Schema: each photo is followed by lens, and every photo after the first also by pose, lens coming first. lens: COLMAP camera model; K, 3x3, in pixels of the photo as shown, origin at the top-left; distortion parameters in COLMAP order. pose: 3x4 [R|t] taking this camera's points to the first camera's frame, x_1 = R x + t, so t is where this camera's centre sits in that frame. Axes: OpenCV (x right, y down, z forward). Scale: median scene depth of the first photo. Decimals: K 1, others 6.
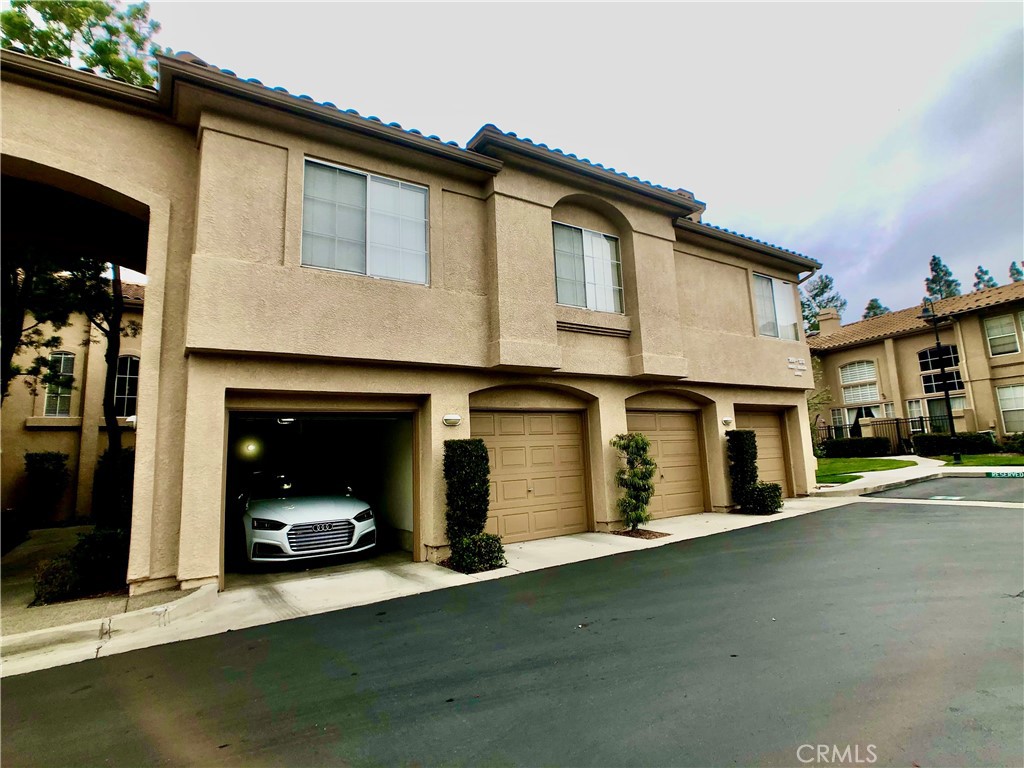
lens RADIAL K [[542.4, 0, 513.7], [0, 542.4, 381.3], [0, 0, 1]] dist [-0.021545, 0.008511]
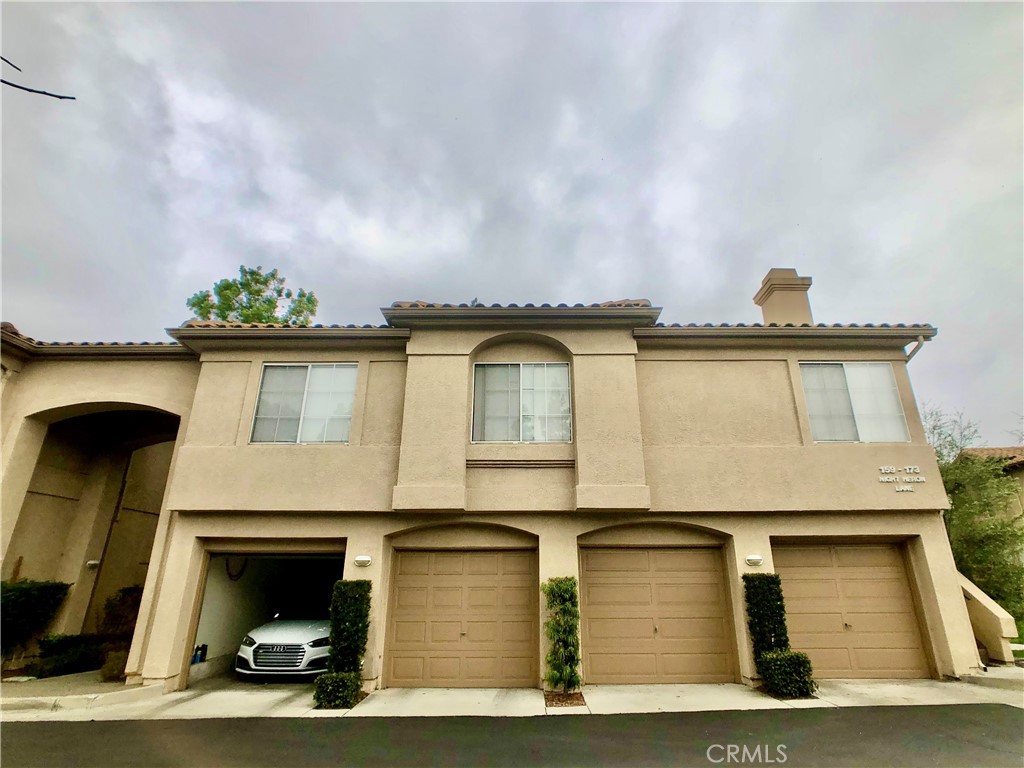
lens RADIAL K [[542.4, 0, 519.4], [0, 542.4, 386.9], [0, 0, 1]] dist [-0.021545, 0.008511]
pose [[0.829347, -0.150246, -0.538154, 0.702250], [0.044957, 0.977989, -0.203758, -0.032817], [0.556922, 0.144792, 0.817847, 0.181061]]
